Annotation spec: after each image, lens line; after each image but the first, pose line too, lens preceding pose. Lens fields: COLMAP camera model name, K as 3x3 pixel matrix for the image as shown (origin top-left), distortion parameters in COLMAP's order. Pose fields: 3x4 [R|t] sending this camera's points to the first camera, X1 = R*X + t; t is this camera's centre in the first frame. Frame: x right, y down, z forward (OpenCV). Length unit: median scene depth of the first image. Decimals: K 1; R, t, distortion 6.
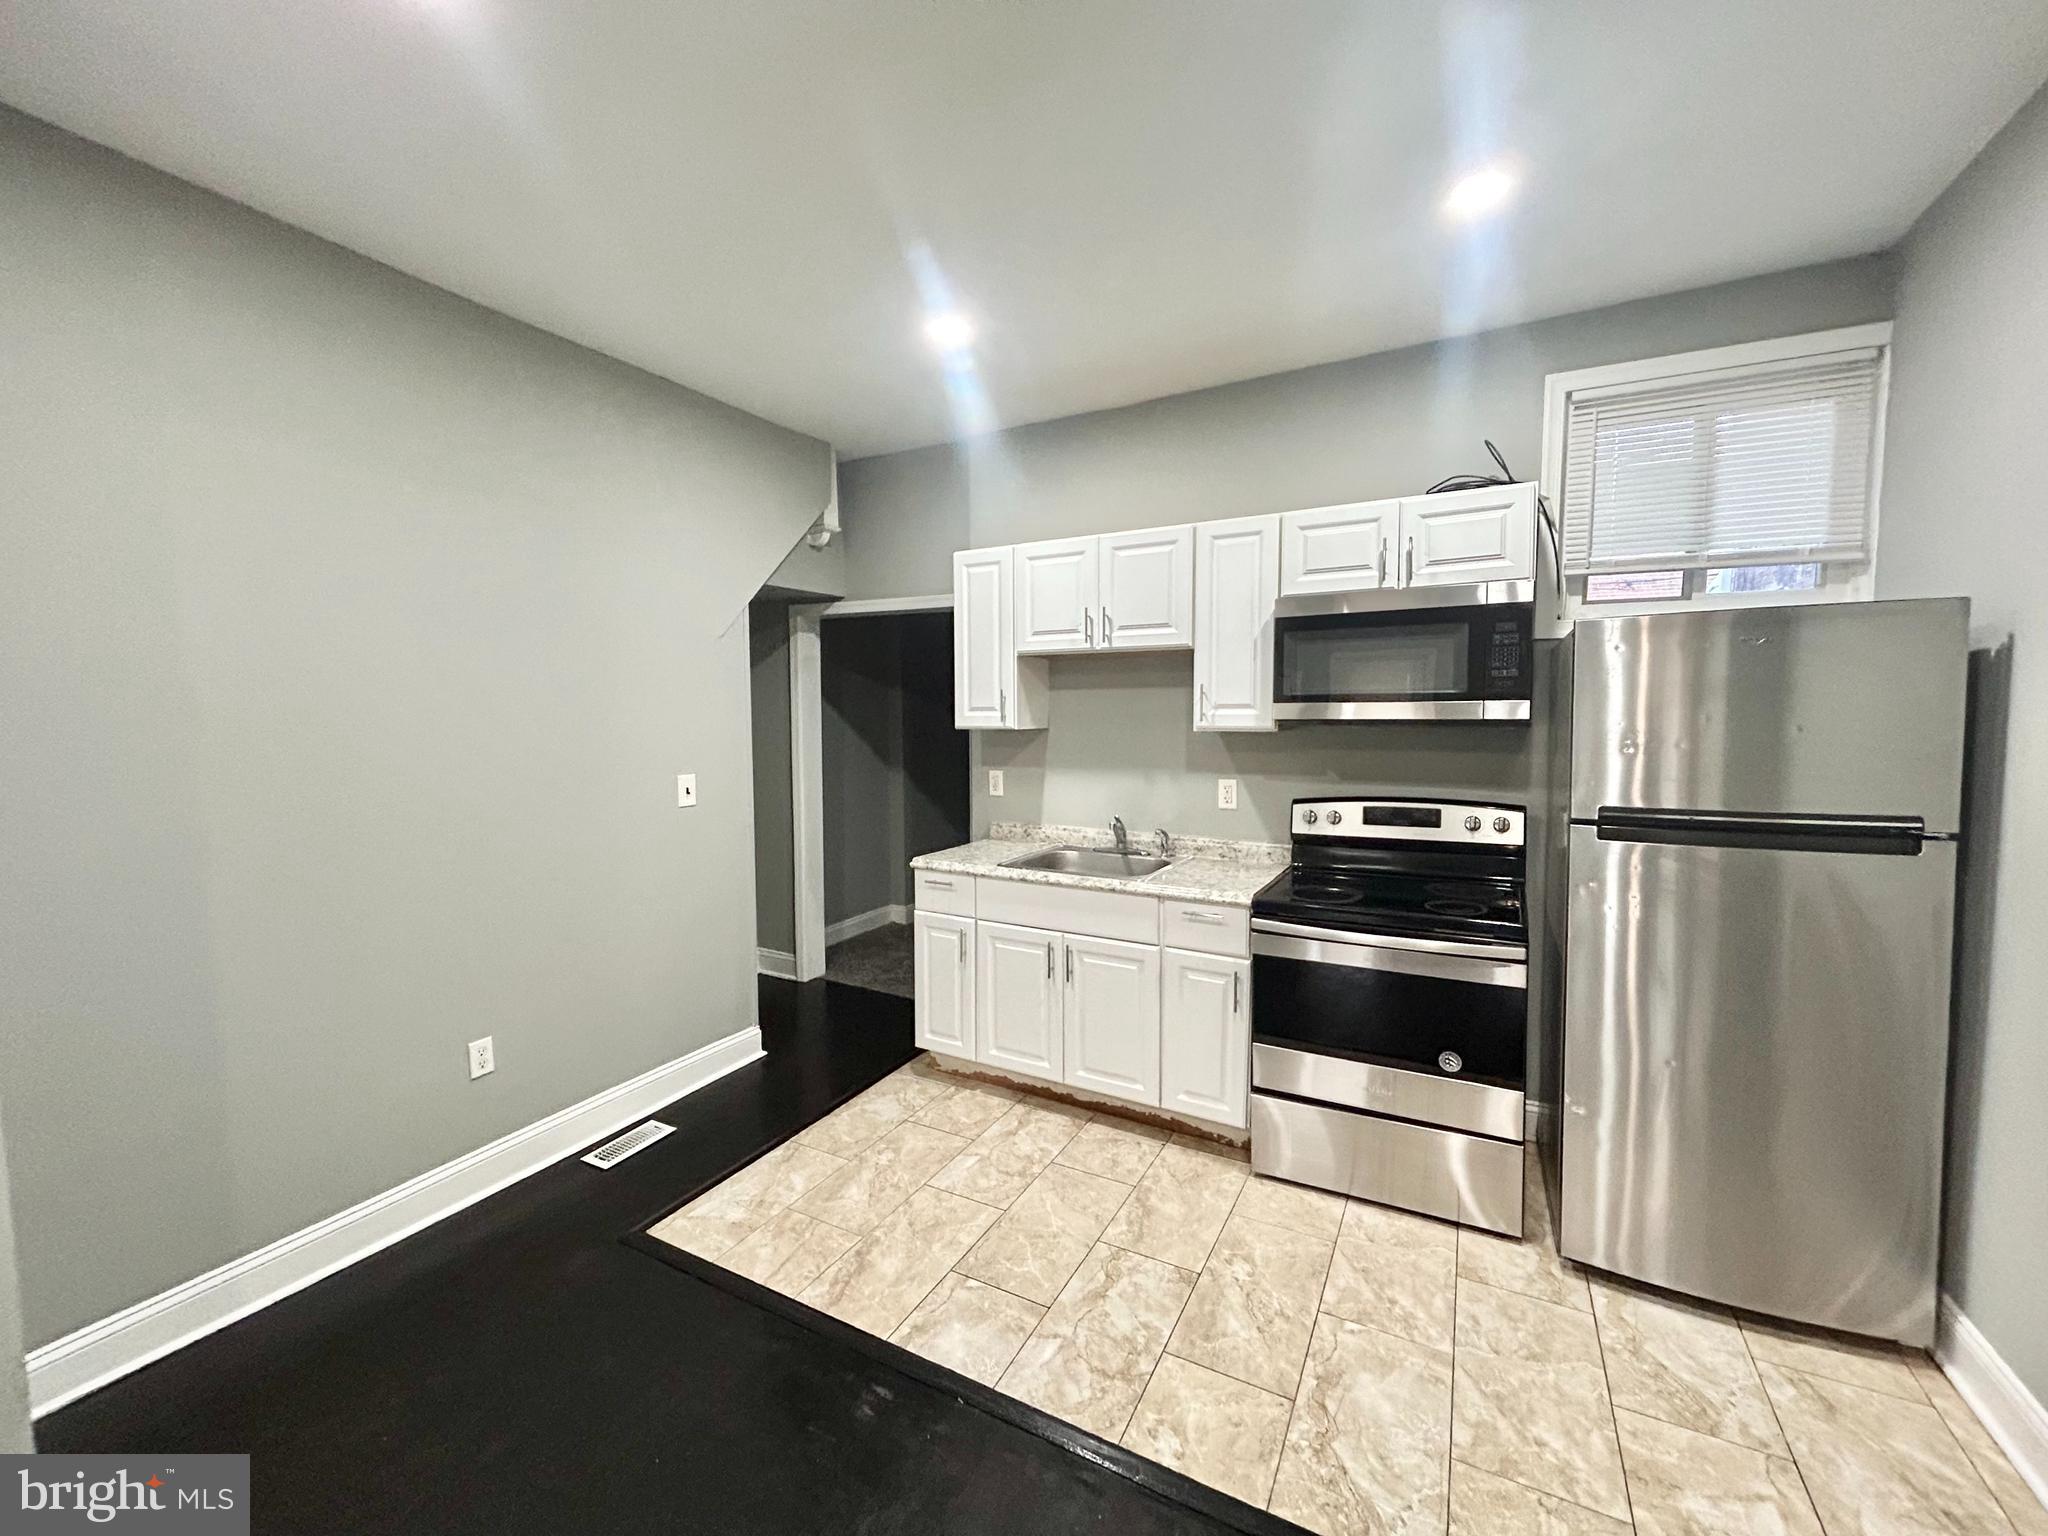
lens RADIAL K [[823.2, 0, 1027.6], [0, 823.2, 762.9], [0, 0, 1]] dist [0.000346, -0.000981]
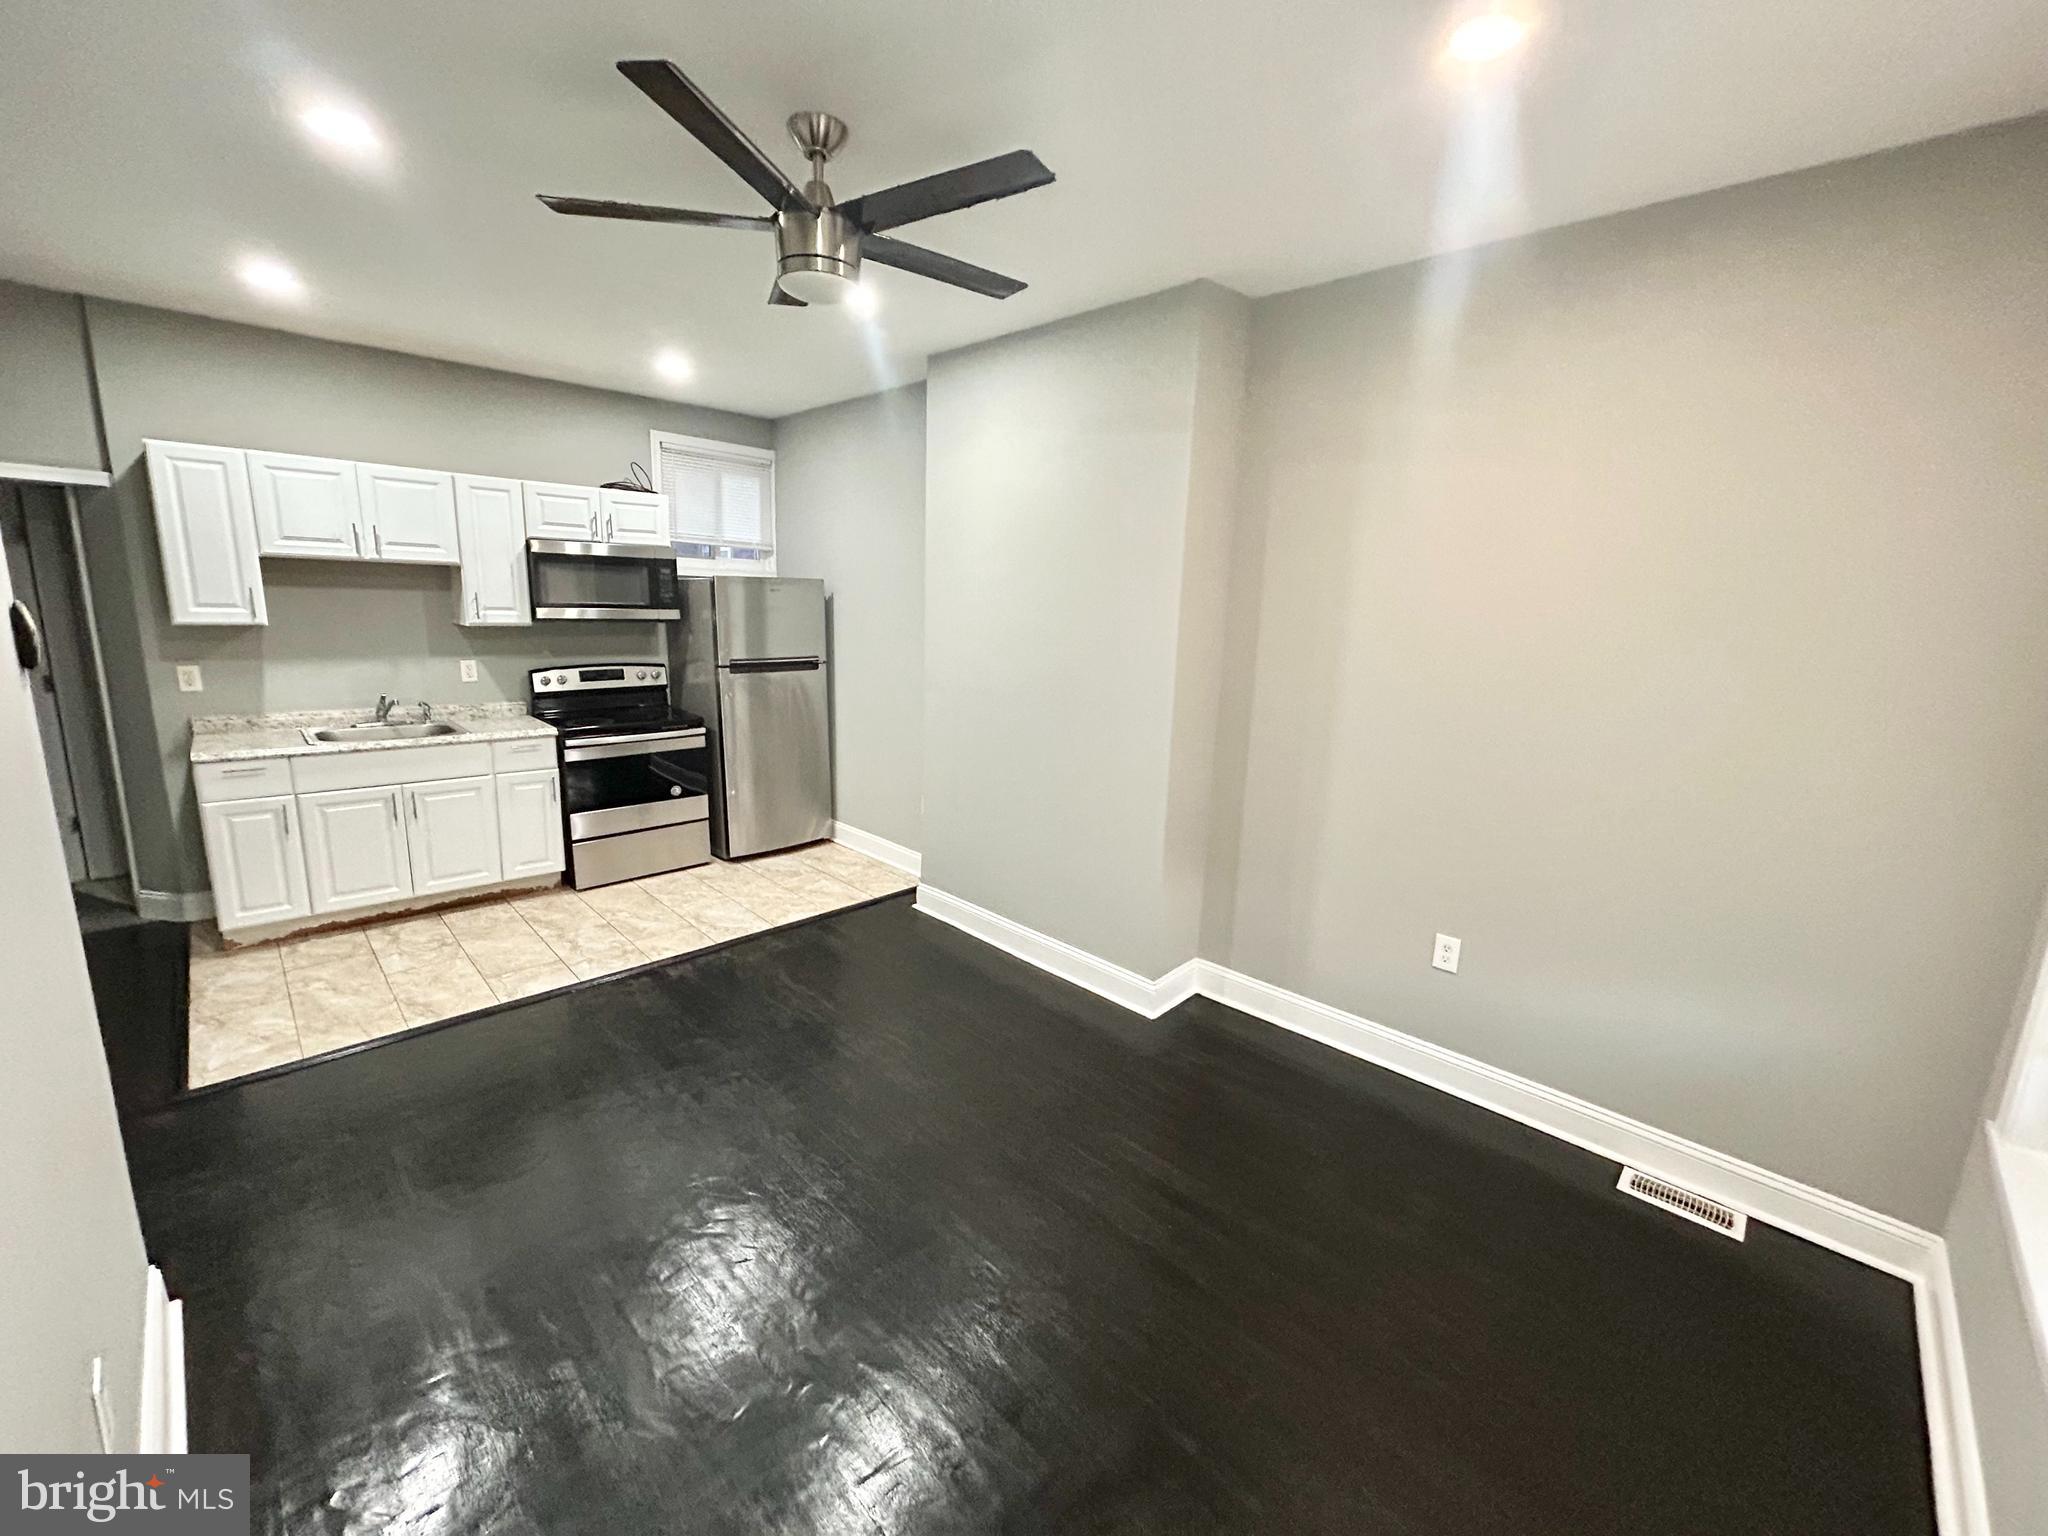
lens RADIAL K [[823.2, 0, 1031.6], [0, 823.2, 762.6], [0, 0, 1]] dist [0.000346, -0.000981]
pose [[0.278694, -0.171680, 0.944910, -0.962554], [0.026122, 0.984883, 0.171238, -0.025827], [-0.960025, -0.023040, 0.278966, -0.342719]]
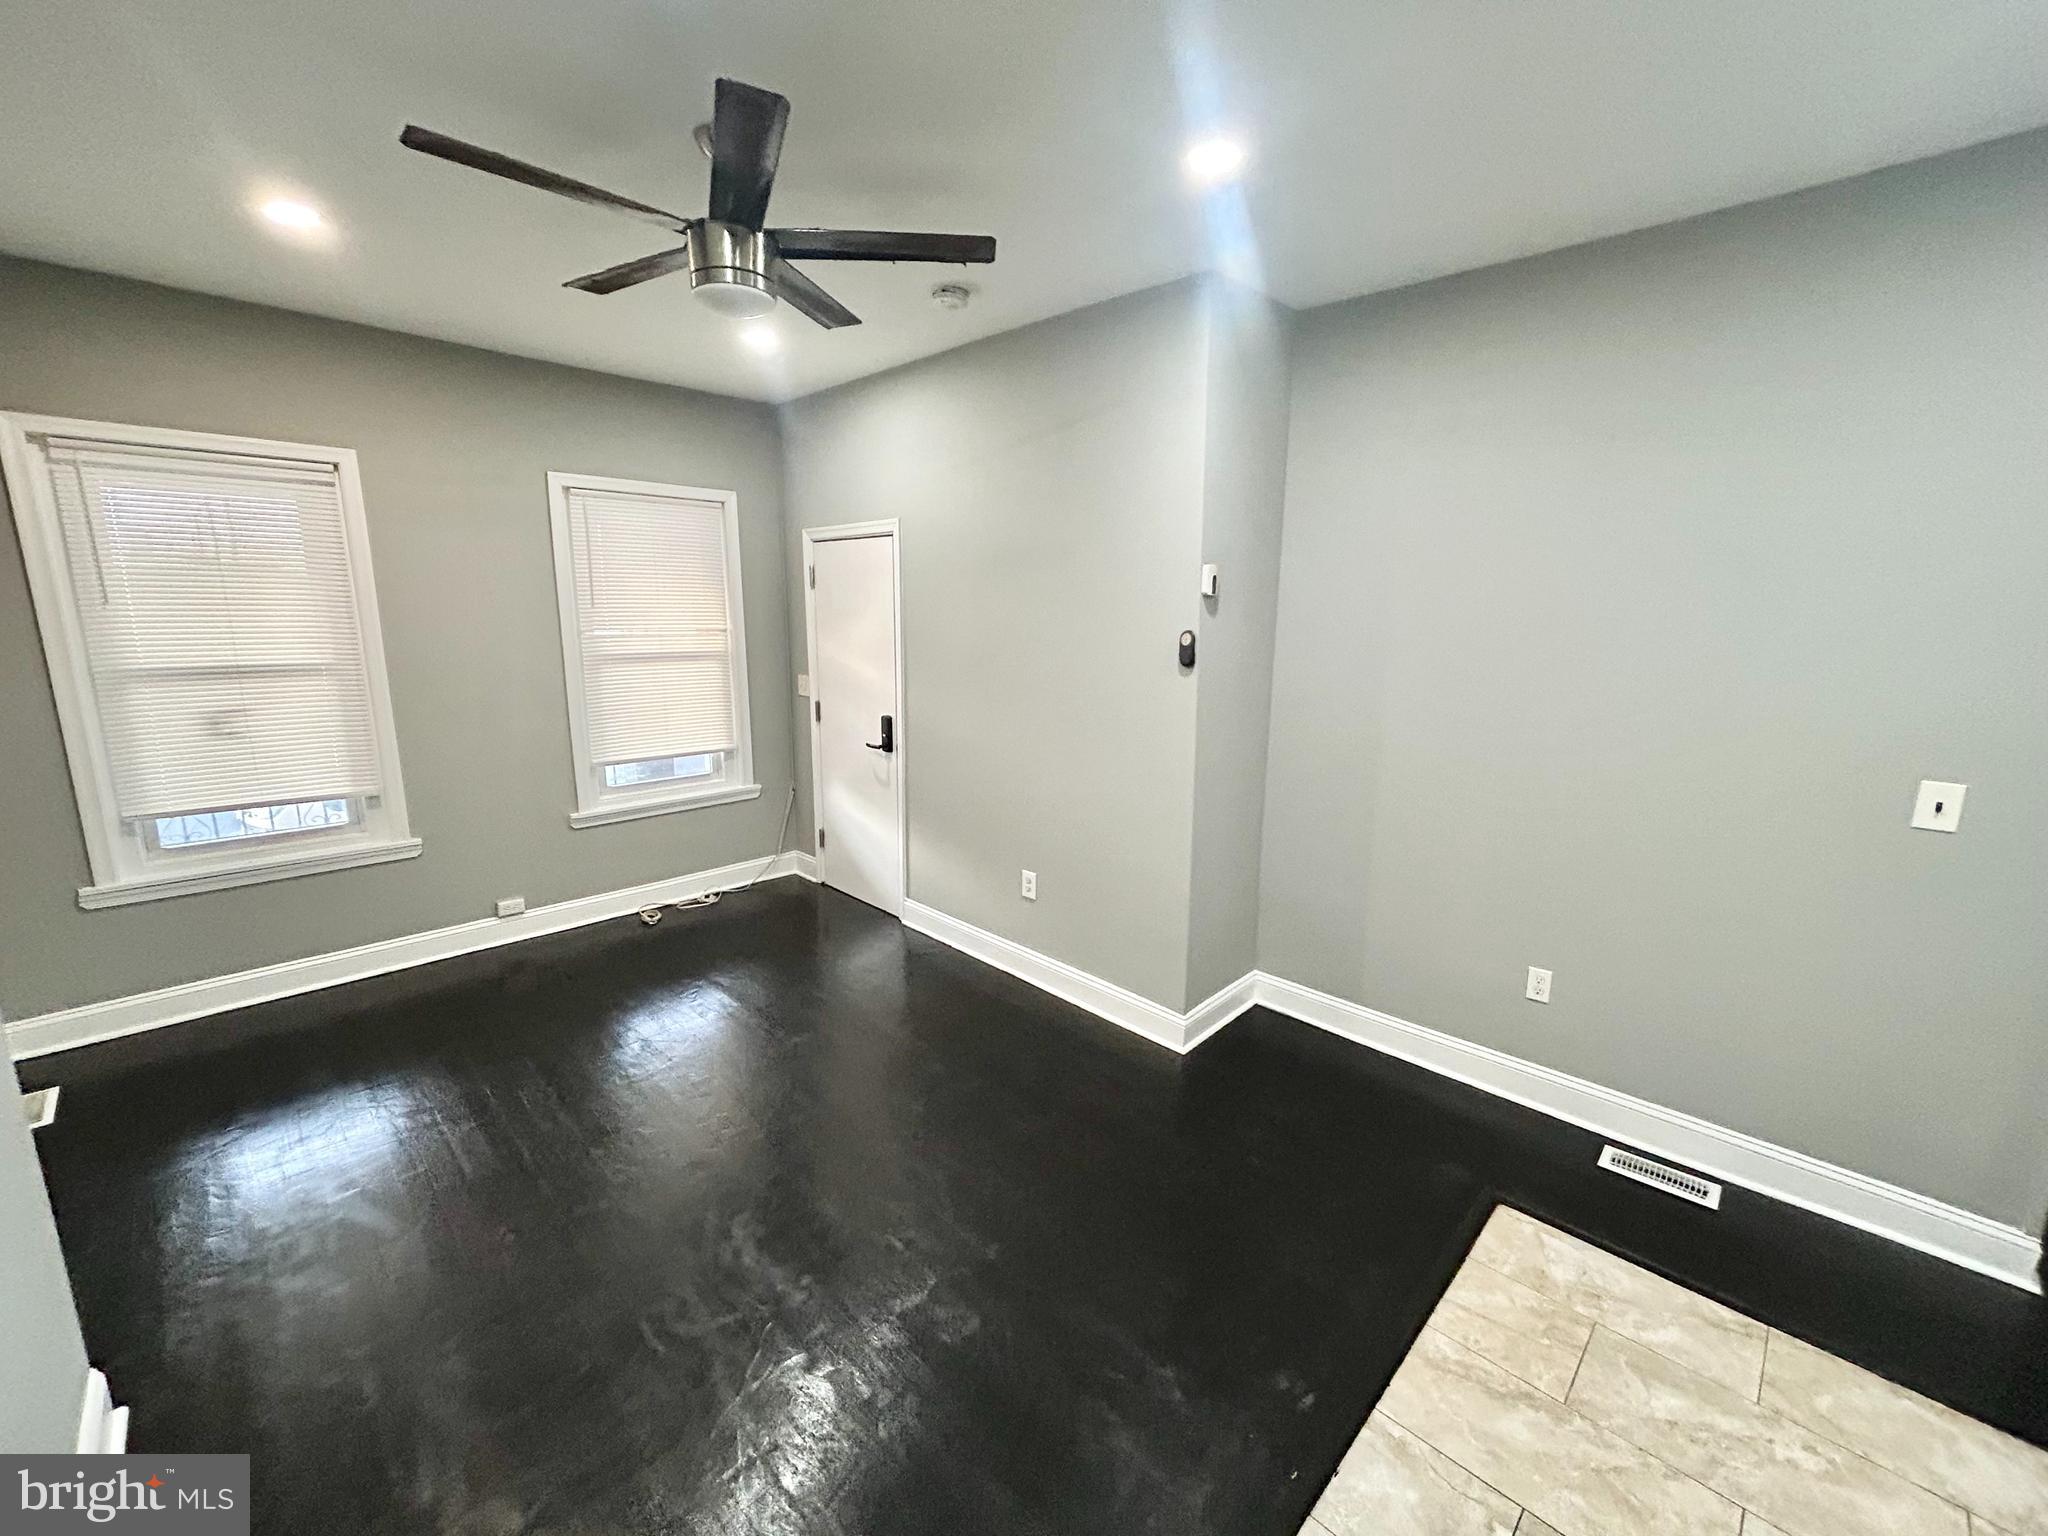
lens RADIAL K [[823.2, 0, 1026.5], [0, 823.2, 766.1], [0, 0, 1]] dist [0.000346, -0.000981]
pose [[-0.280993, 0.185905, -0.941532, 0.450791], [-0.075302, 0.973764, 0.214742, -0.094990], [0.956751, 0.131240, -0.259622, 0.548175]]
